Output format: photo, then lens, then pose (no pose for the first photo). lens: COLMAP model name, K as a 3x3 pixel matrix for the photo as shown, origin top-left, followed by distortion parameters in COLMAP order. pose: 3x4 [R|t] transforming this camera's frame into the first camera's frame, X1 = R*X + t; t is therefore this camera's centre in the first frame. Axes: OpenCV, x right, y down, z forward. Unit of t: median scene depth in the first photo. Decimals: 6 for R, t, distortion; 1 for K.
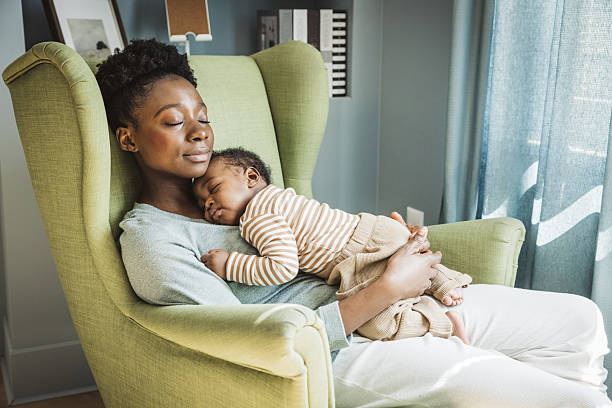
lens RADIAL K [[745.6, 0, 305.2], [0, 745.6, 200.0], [0, 0, 1]] dist [0.048199, 0.000000]
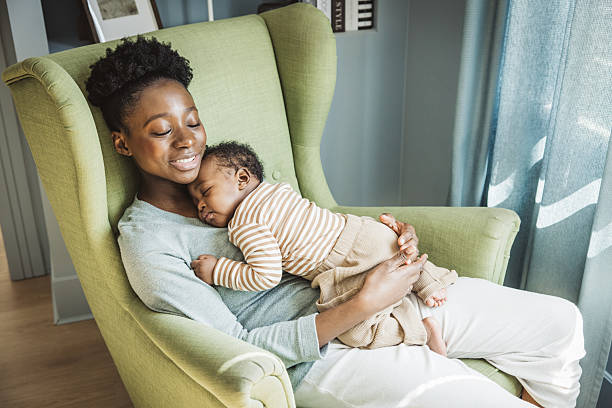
lens RADIAL K [[745.6, 0, 304.2], [0, 745.6, 204.9], [0, 0, 1]] dist [0.048199, 0.000000]
pose [[0.995530, 0.027138, -0.090468, 0.107100], [-0.006944, 0.976270, 0.216445, -0.220387], [0.094195, -0.214849, 0.972094, 0.002735]]
